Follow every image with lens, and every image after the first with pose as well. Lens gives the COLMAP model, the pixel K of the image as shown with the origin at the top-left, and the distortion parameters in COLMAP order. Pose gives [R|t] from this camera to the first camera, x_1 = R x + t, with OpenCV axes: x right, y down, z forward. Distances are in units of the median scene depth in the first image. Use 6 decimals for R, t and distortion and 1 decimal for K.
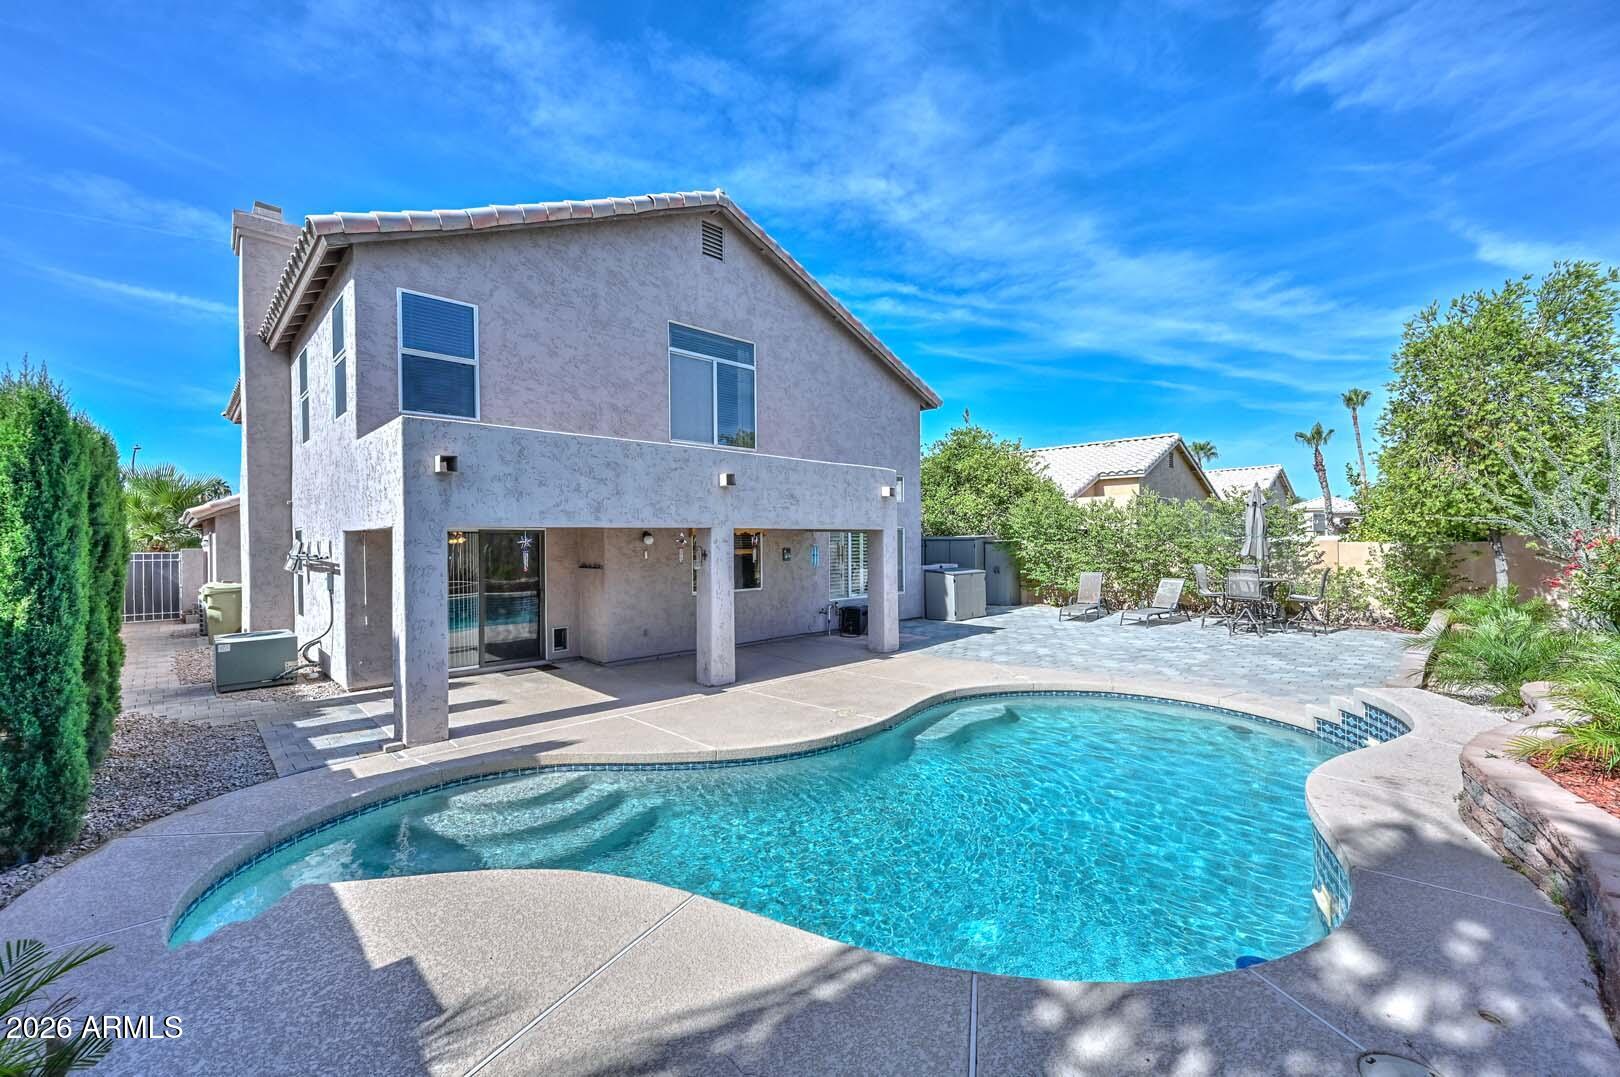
lens RADIAL K [[656.6, 0, 827.0], [0, 656.6, 537.3], [0, 0, 1]] dist [0.015954, 0.000036]
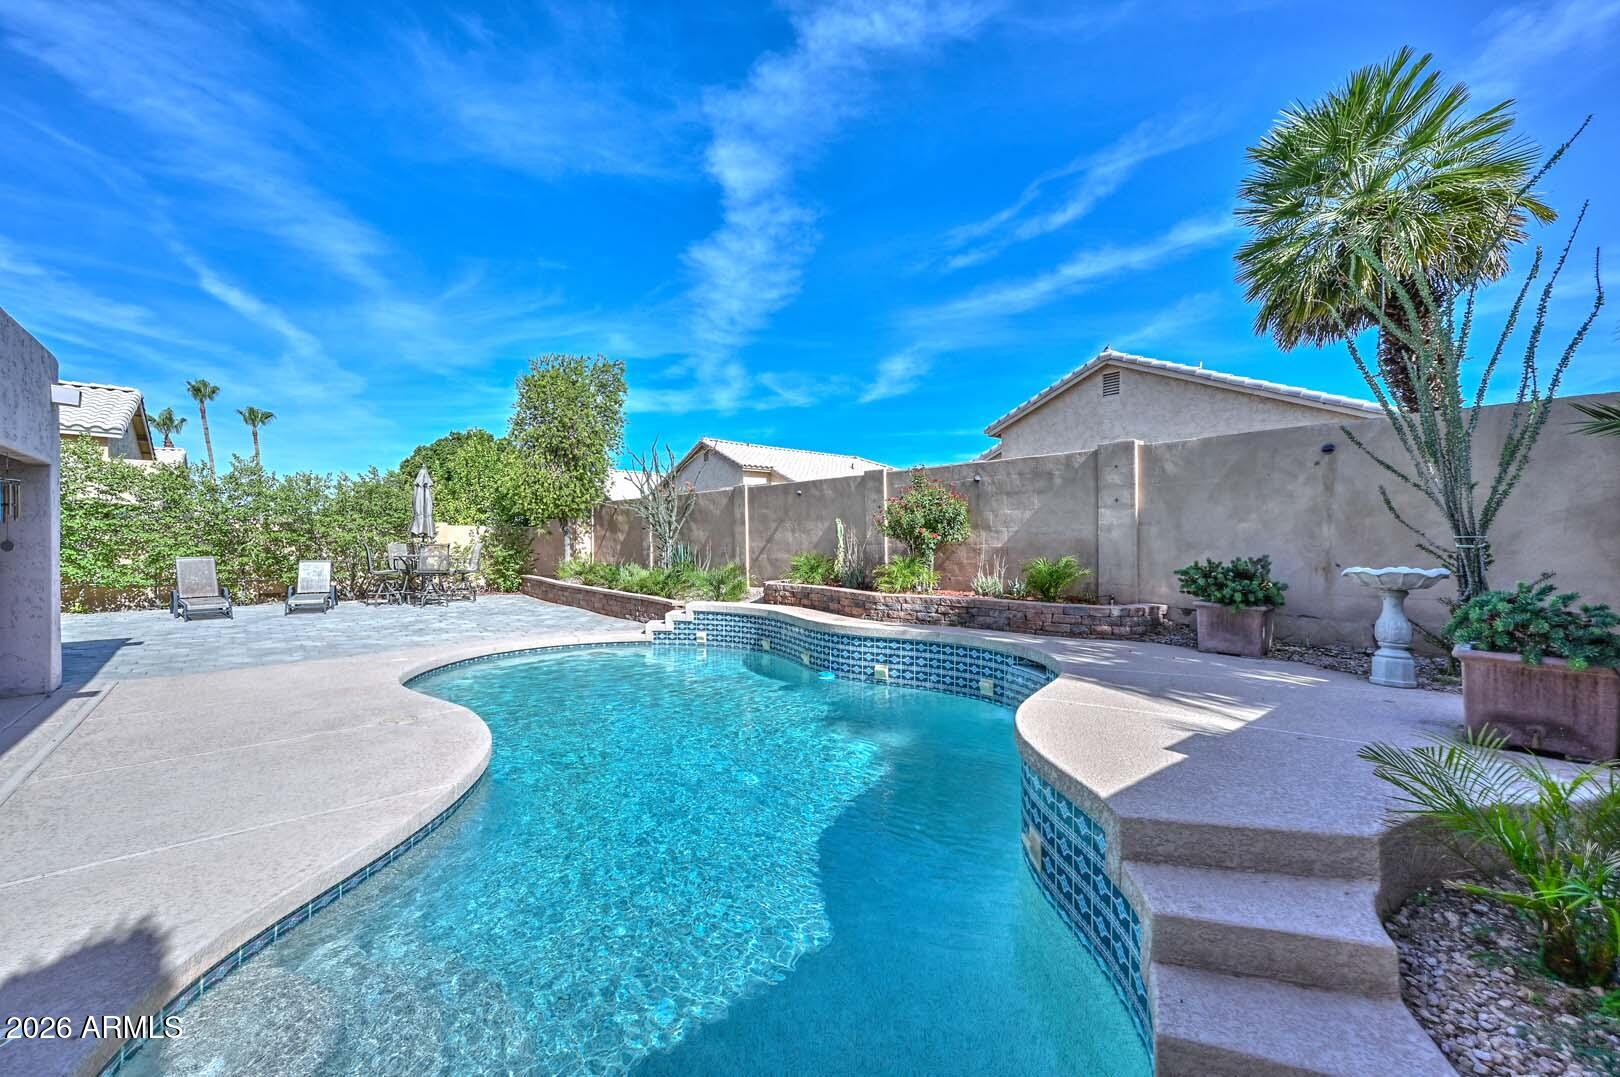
lens RADIAL K [[655.1, 0, 813.6], [0, 655.1, 545.2], [0, 0, 1]] dist [0.017359, 0.000380]
pose [[0.071836, 0.004752, 0.997405, -0.456593], [-0.005029, 0.999978, -0.004402, 0.058631], [-0.997404, -0.004700, 0.071859, 0.365118]]
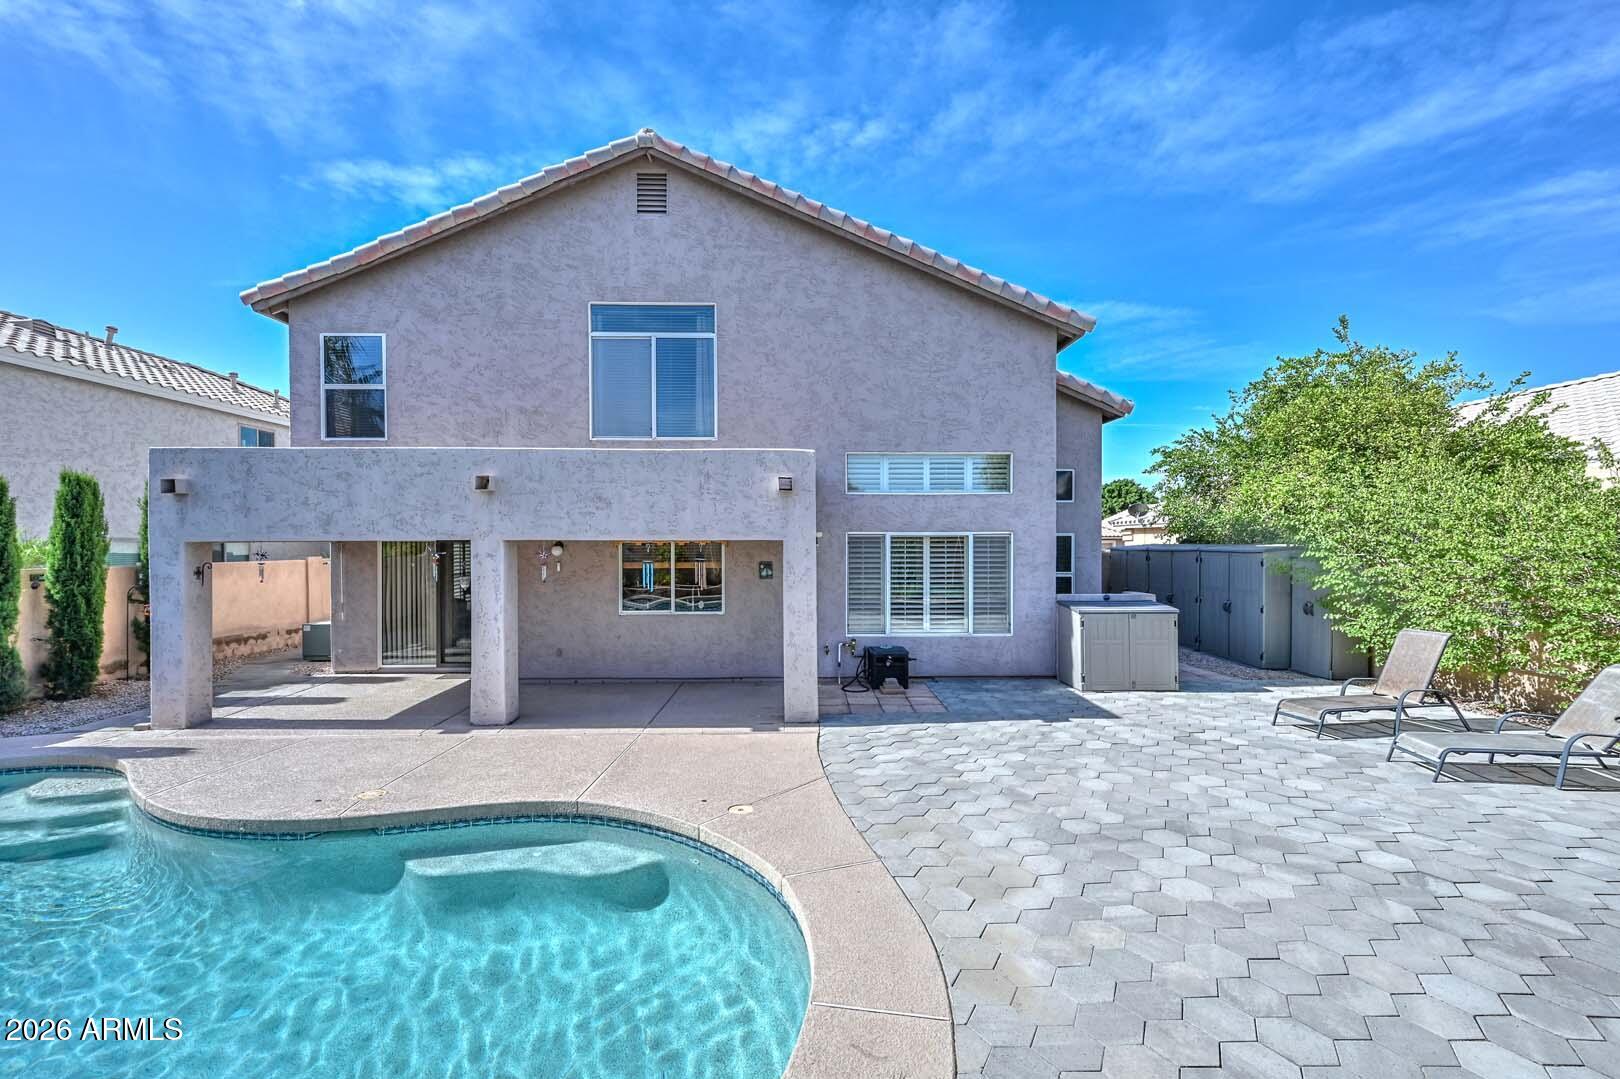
lens RADIAL K [[700.5, 0, 806.1], [0, 700.5, 545.8], [0, 0, 1]] dist [0.017354, 0.000083]
pose [[0.724809, 0.011320, -0.688857, 0.651231], [-0.001640, 0.999891, 0.014705, -0.017704], [0.688948, -0.009528, 0.724748, 0.533995]]
